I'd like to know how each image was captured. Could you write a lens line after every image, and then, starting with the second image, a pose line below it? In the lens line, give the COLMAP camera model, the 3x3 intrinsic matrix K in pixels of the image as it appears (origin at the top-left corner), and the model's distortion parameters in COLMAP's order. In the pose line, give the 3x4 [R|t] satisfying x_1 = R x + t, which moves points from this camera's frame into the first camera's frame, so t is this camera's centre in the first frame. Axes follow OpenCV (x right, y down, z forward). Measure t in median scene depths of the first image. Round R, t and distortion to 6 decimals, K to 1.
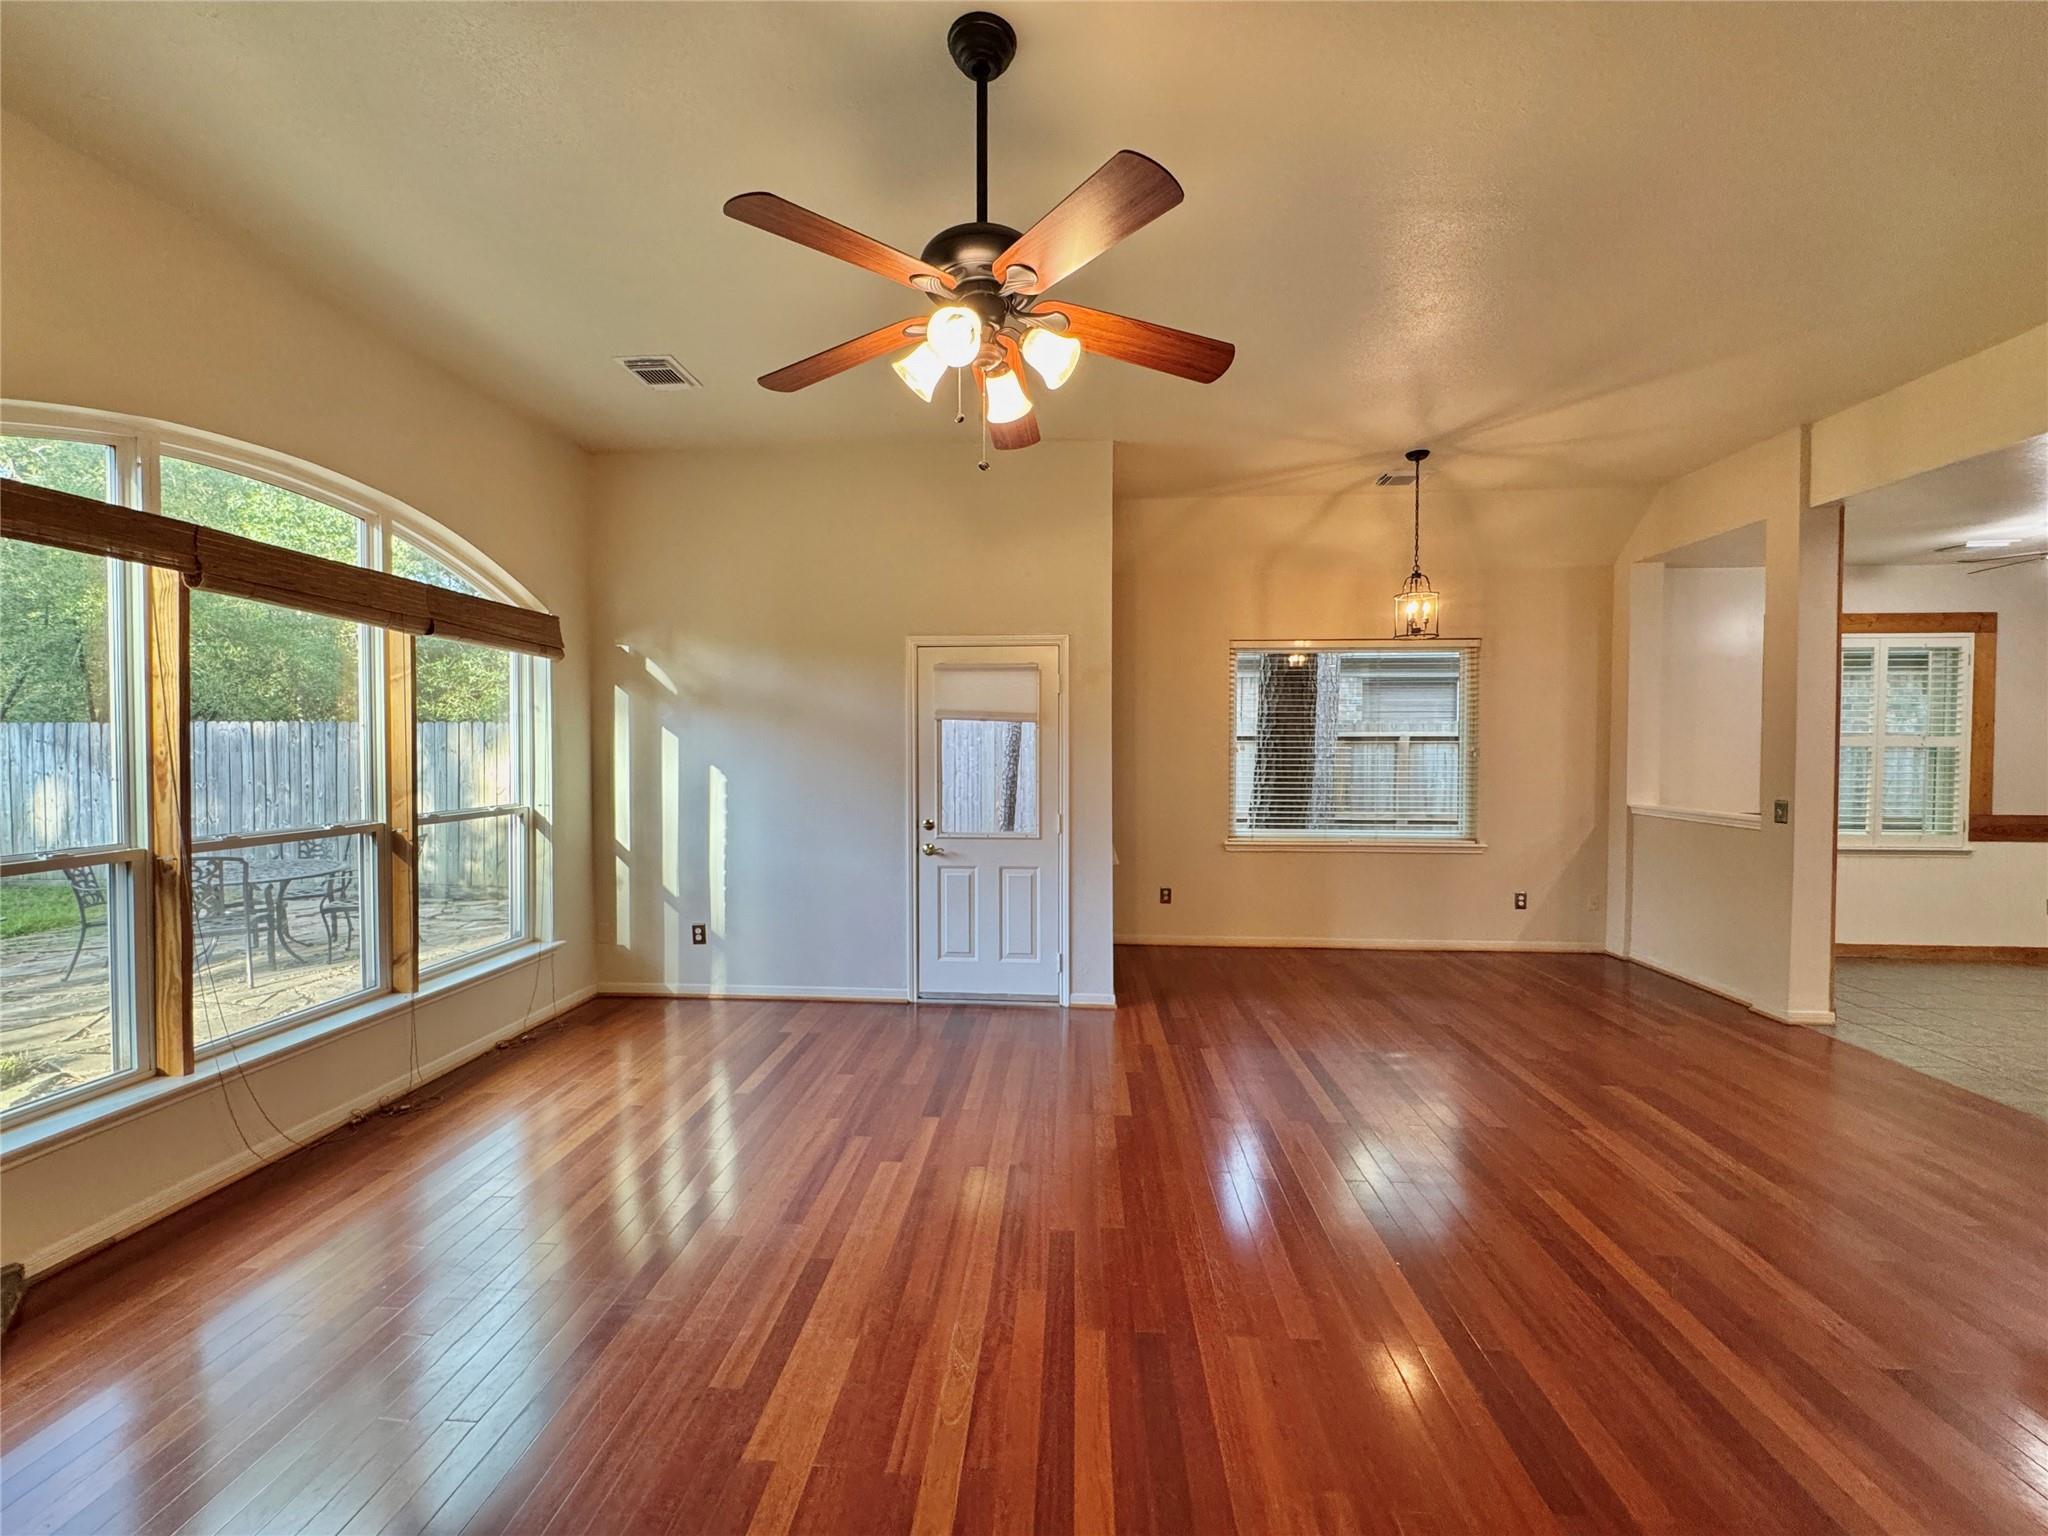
lens RADIAL K [[822.0, 0, 1021.3], [0, 822.0, 765.9], [0, 0, 1]] dist [-0.003329, -0.000397]
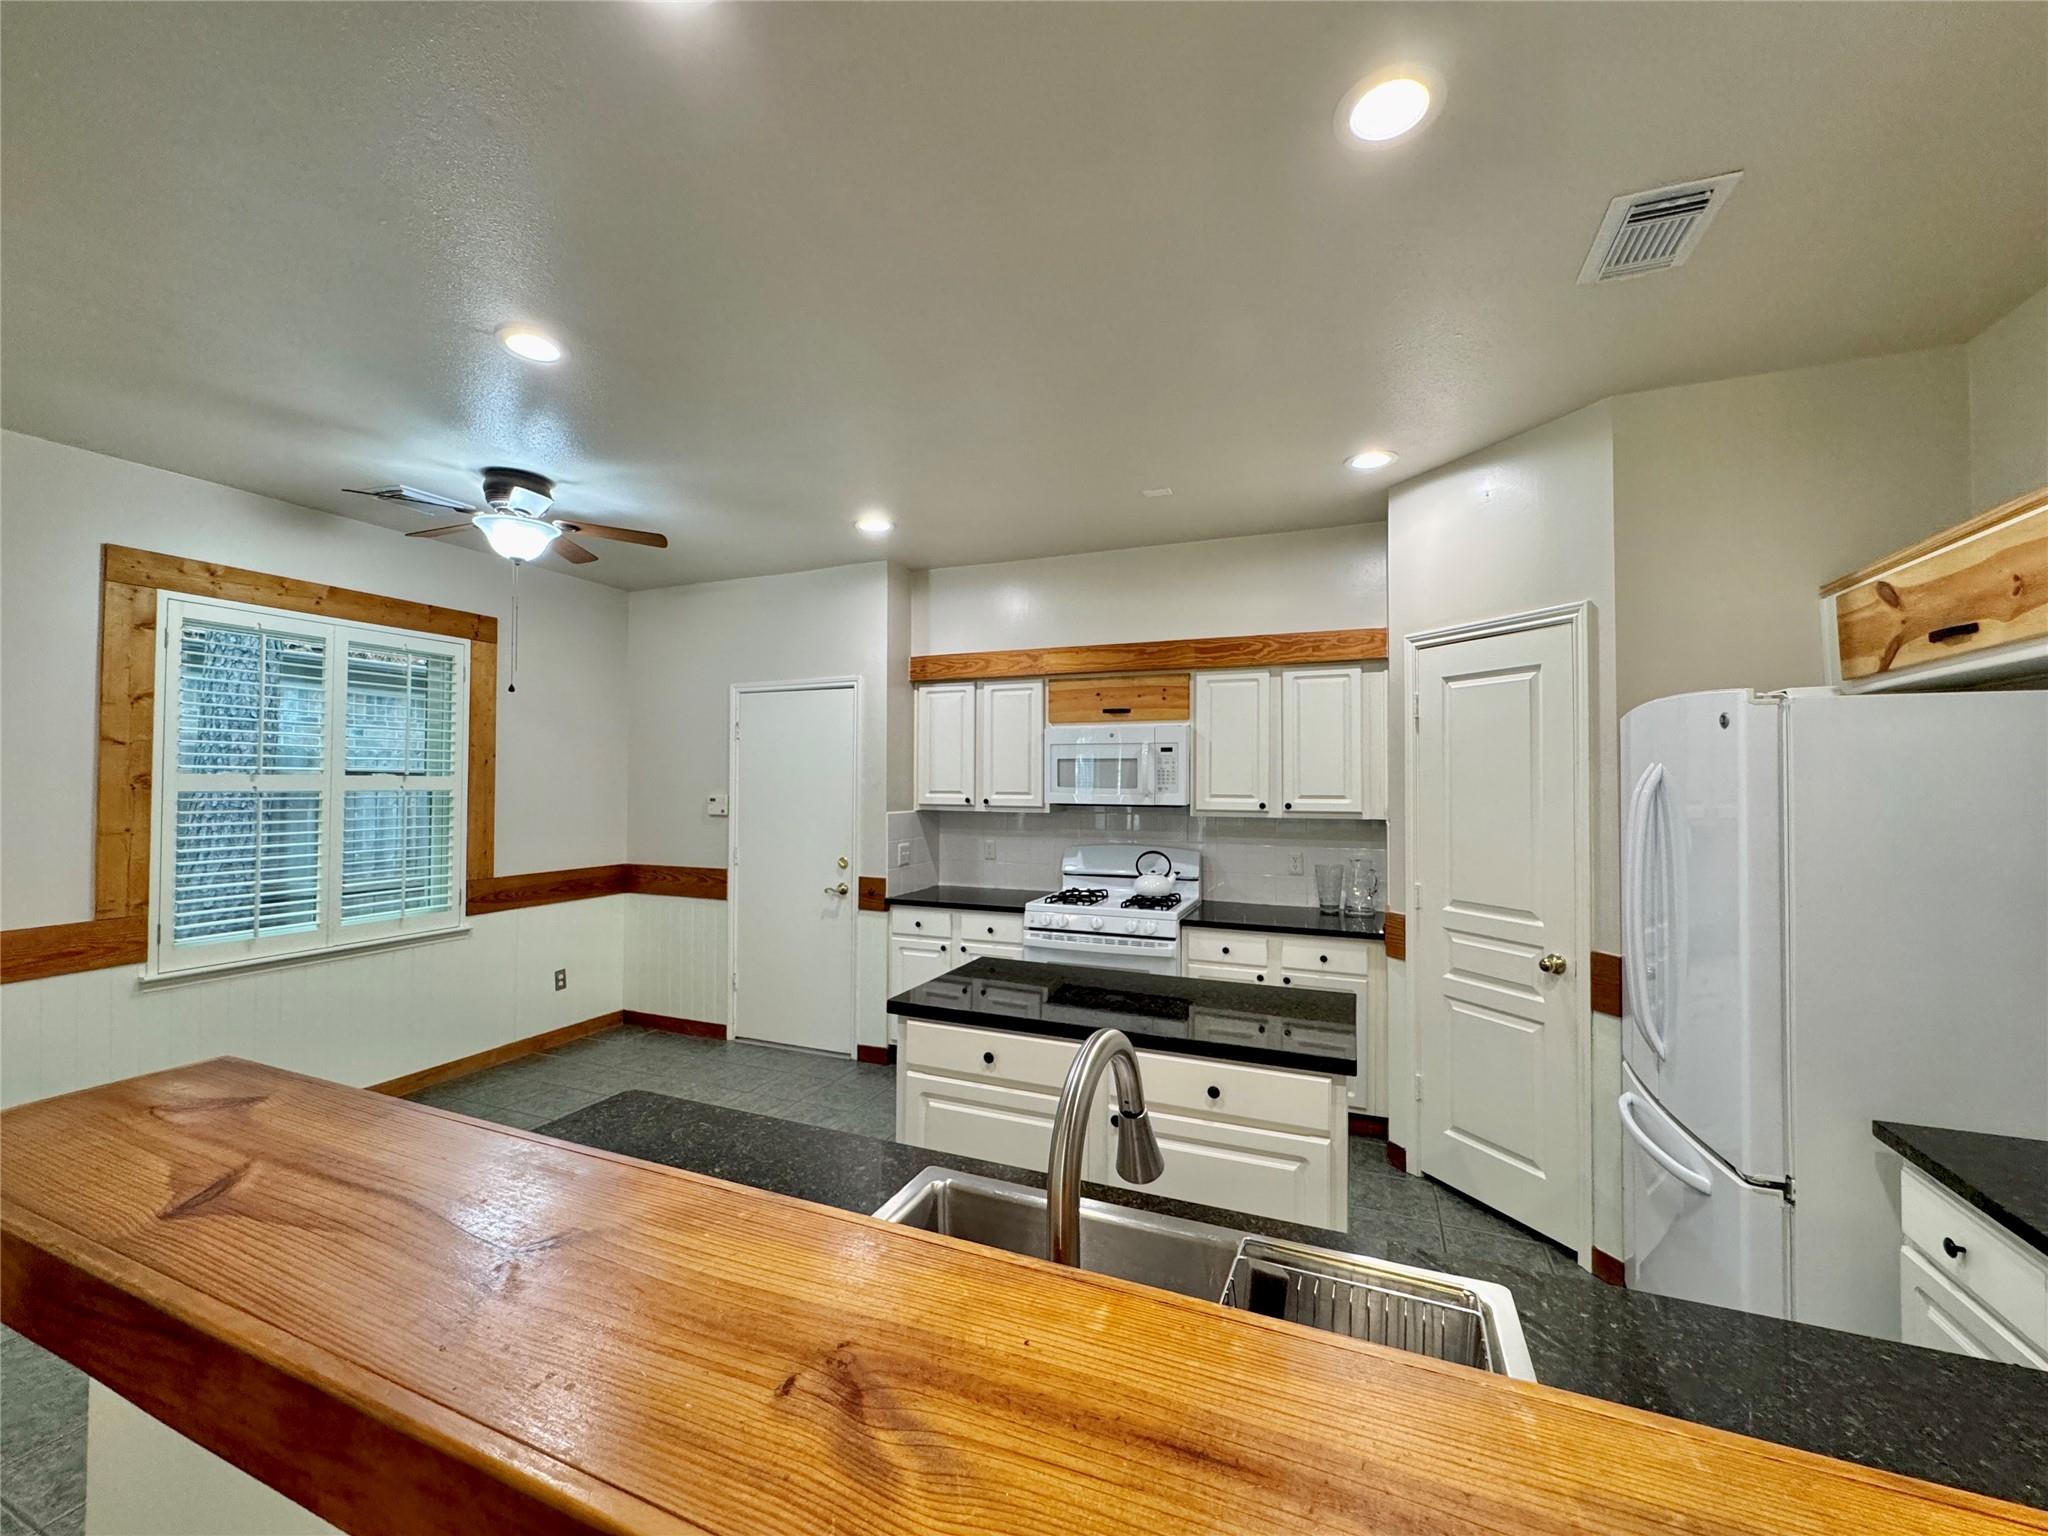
lens RADIAL K [[822.0, 0, 1021.3], [0, 822.0, 765.9], [0, 0, 1]] dist [-0.003329, -0.000397]
pose [[0.315176, 0.018421, 0.948855, 0.719707], [0.018612, 0.999499, -0.025587, -0.020108], [-0.948851, 0.025724, 0.314675, 0.331326]]
